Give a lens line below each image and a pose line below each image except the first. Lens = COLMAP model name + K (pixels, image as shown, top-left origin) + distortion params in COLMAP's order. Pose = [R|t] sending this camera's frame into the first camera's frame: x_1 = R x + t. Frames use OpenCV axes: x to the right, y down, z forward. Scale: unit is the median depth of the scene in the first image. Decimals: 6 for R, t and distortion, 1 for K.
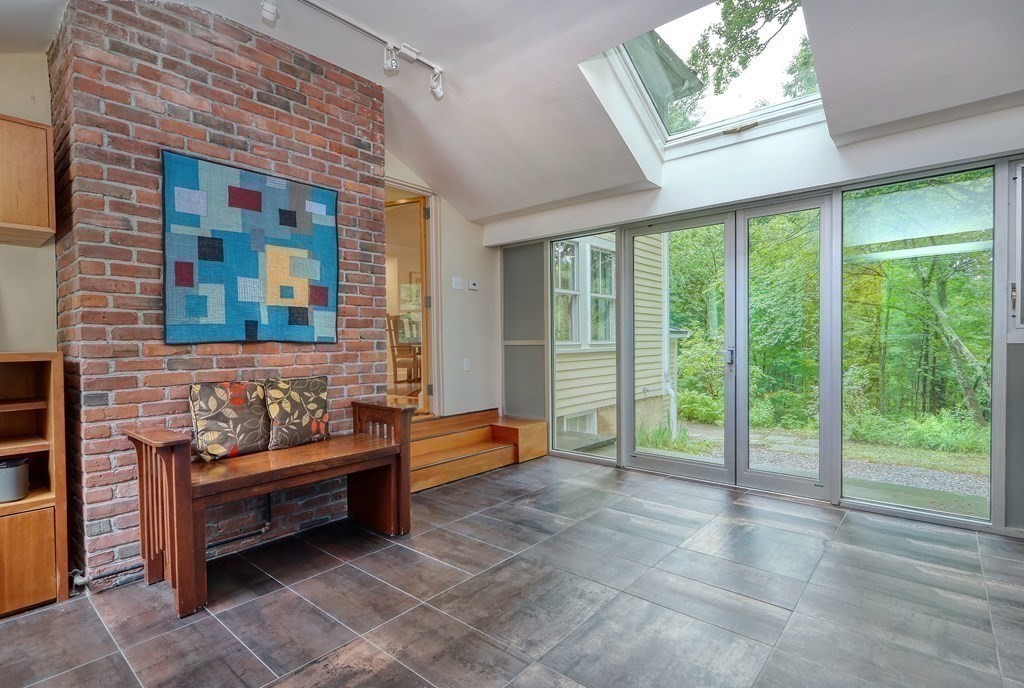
lens RADIAL K [[503.9, 0, 513.9], [0, 503.9, 349.2], [0, 0, 1]] dist [-0.000757, -0.000621]
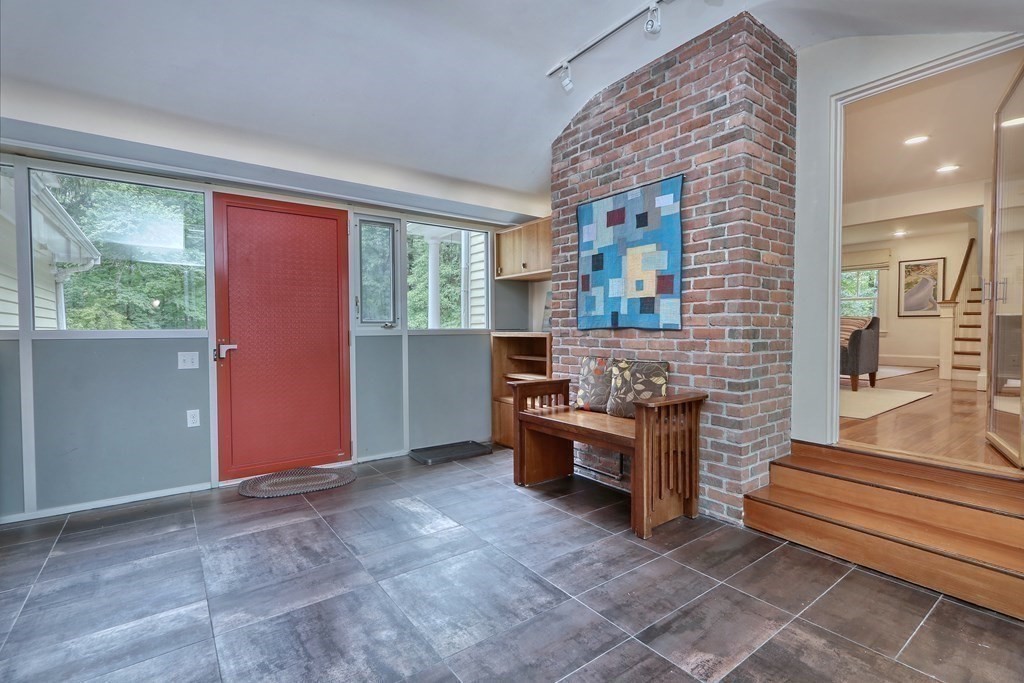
lens RADIAL K [[460.2, 0, 506.2], [0, 460.2, 341.9], [0, 0, 1]] dist [-0.003179, 0.000004]
pose [[-0.227972, 0.036129, -0.972997, 0.656770], [-0.014761, 0.999068, 0.040556, -0.022479], [0.973556, 0.023608, -0.227226, 0.957943]]
